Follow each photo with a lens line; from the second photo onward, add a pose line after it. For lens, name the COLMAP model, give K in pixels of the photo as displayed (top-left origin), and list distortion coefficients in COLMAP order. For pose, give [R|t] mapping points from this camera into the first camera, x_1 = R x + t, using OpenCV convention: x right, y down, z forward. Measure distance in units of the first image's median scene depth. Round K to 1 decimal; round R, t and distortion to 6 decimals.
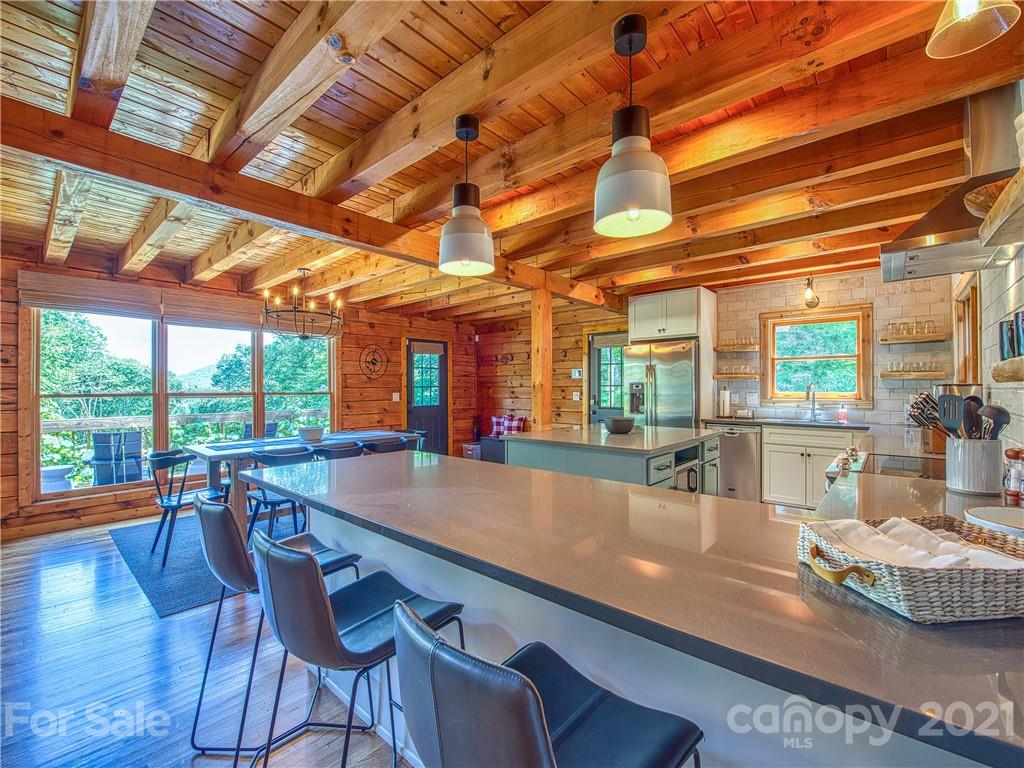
lens RADIAL K [[437.8, 0, 509.0], [0, 437.8, 385.7], [0, 0, 1]] dist [-0.018816, -0.000217]
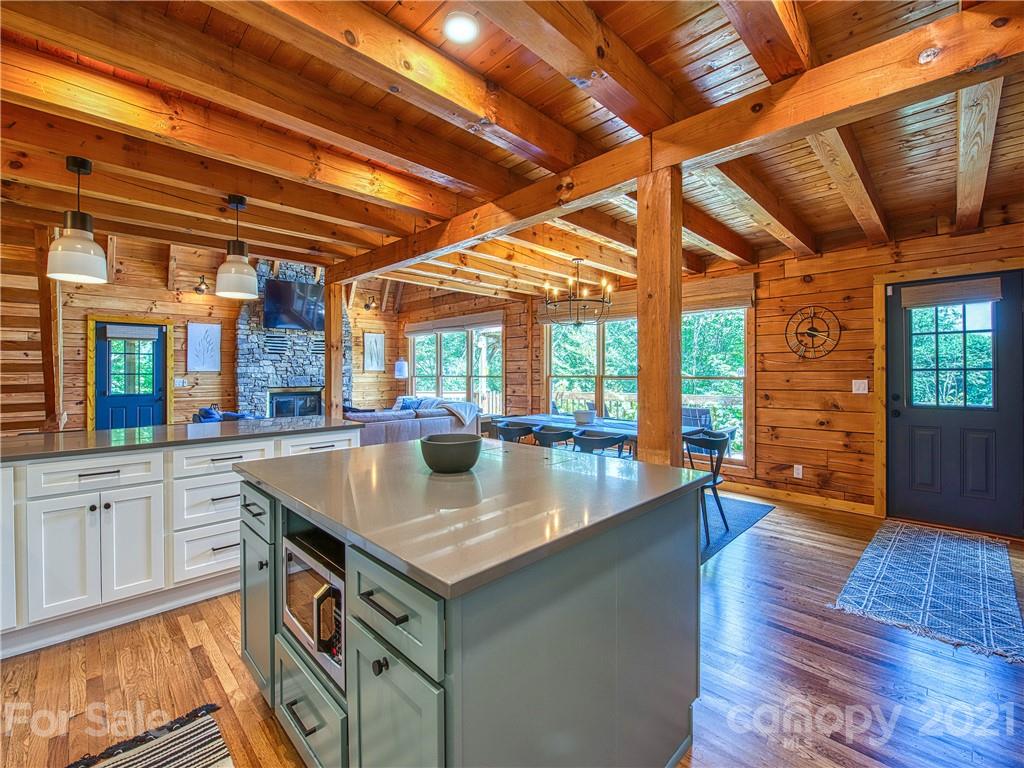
lens RADIAL K [[447.0, 0, 512.9], [0, 447.0, 371.9], [0, 0, 1]] dist [-0.015527, 0.000042]
pose [[-0.062106, -0.000047, -0.998070, 0.507408], [0.008863, 0.999961, -0.000598, 0.002727], [0.998030, -0.008883, -0.062103, 0.750285]]
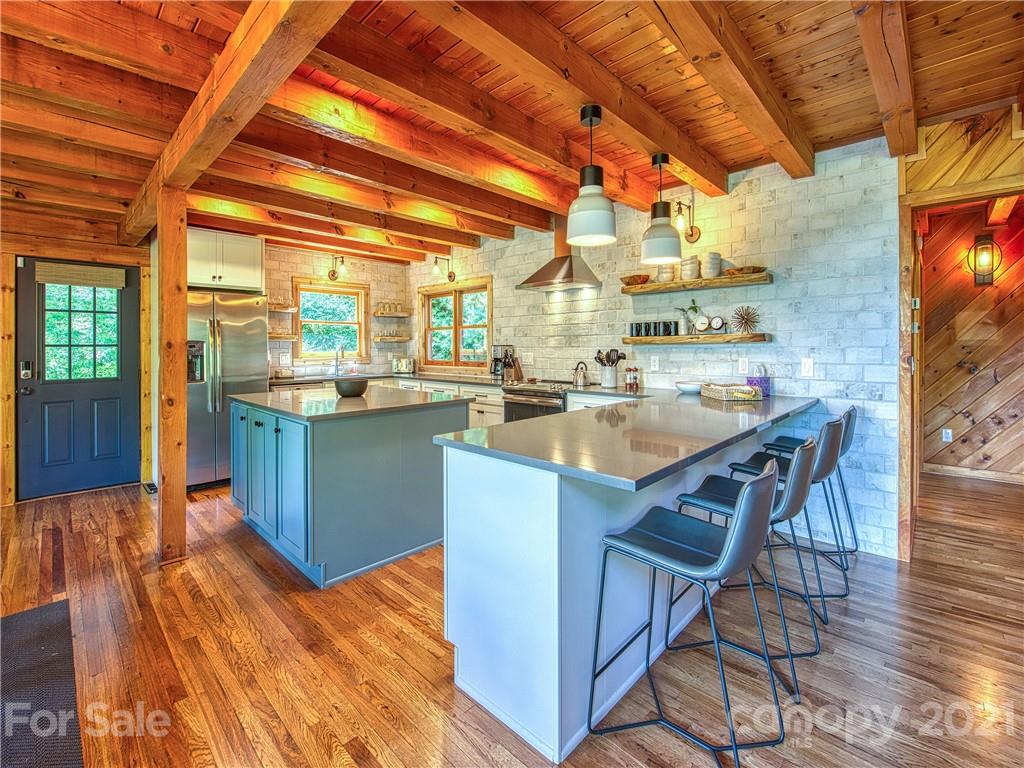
lens RADIAL K [[451.6, 0, 509.5], [0, 451.6, 361.4], [0, 0, 1]] dist [-0.017430, 0.000030]
pose [[0.043733, -0.030187, 0.998587, -0.470819], [-0.001923, 0.999539, 0.030300, 0.003336], [-0.999041, -0.003245, 0.043654, 0.421819]]
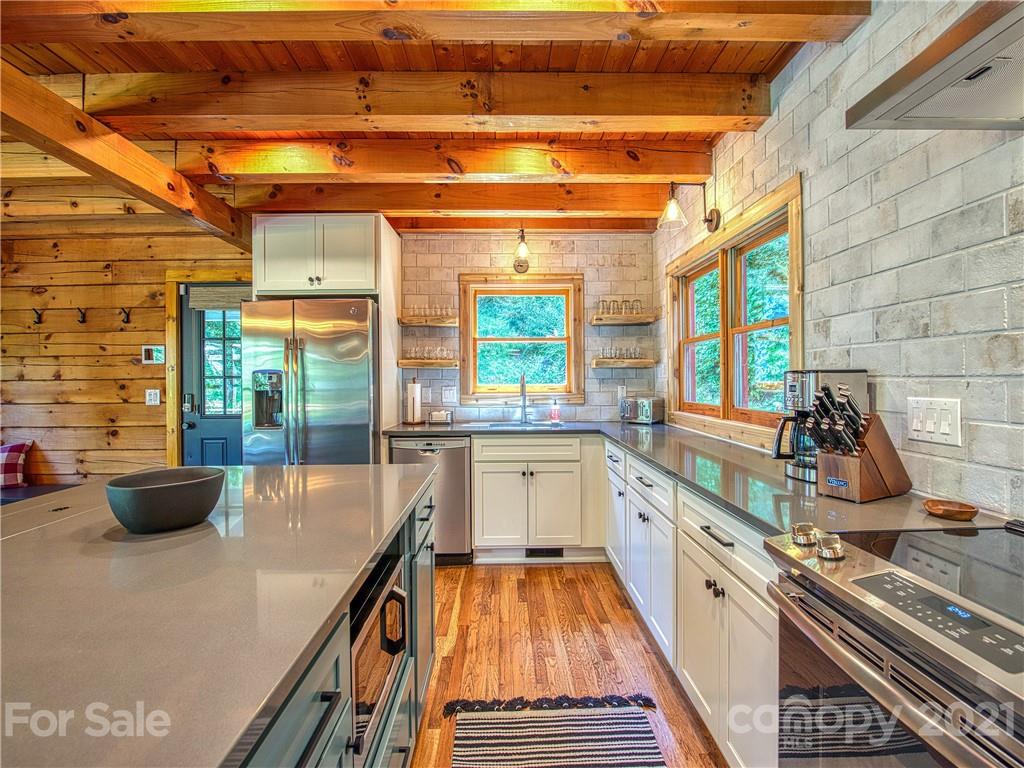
lens RADIAL K [[440.3, 0, 510.7], [0, 440.3, 381.1], [0, 0, 1]] dist [-0.000129, -0.009099]
pose [[0.736398, -0.009563, 0.676481, 0.148831], [0.004233, 0.999946, 0.009527, 0.001642], [-0.676535, -0.004152, 0.736398, 0.405435]]
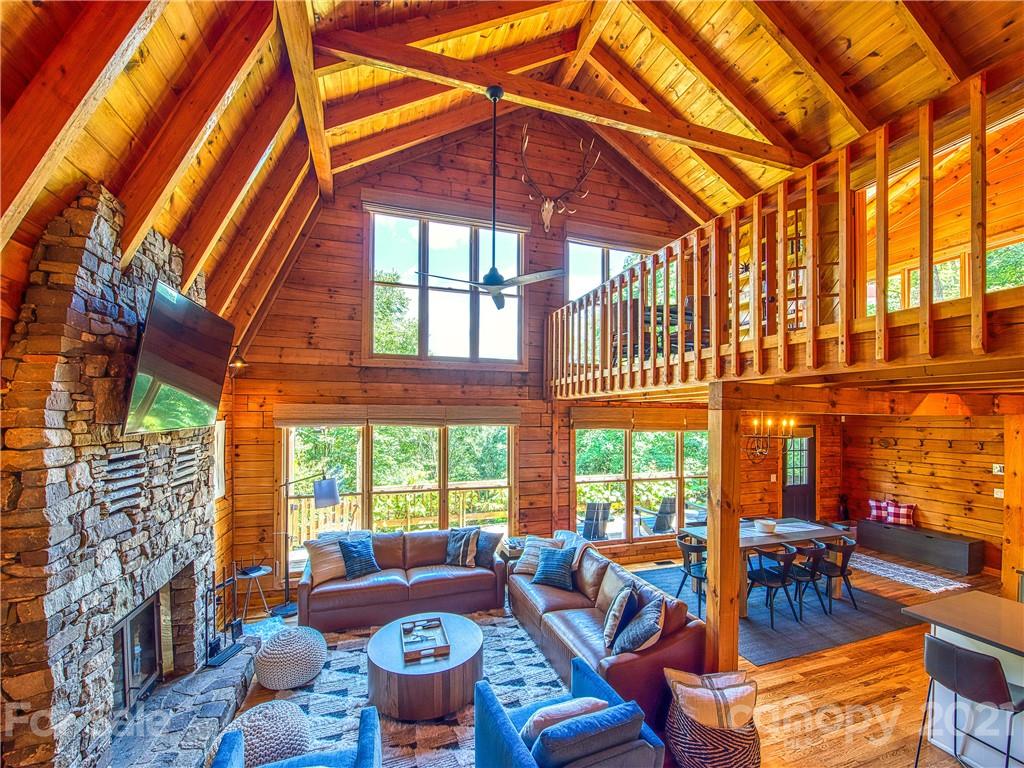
lens RADIAL K [[418.6, 0, 512.2], [0, 418.6, 416.8], [0, 0, 1]] dist [-0.014181, -0.000085]
pose [[0.864471, 0.008544, -0.502609, -0.405082], [-0.005896, 0.999959, 0.006857, -0.182996], [0.502647, -0.002965, 0.864486, -0.368967]]
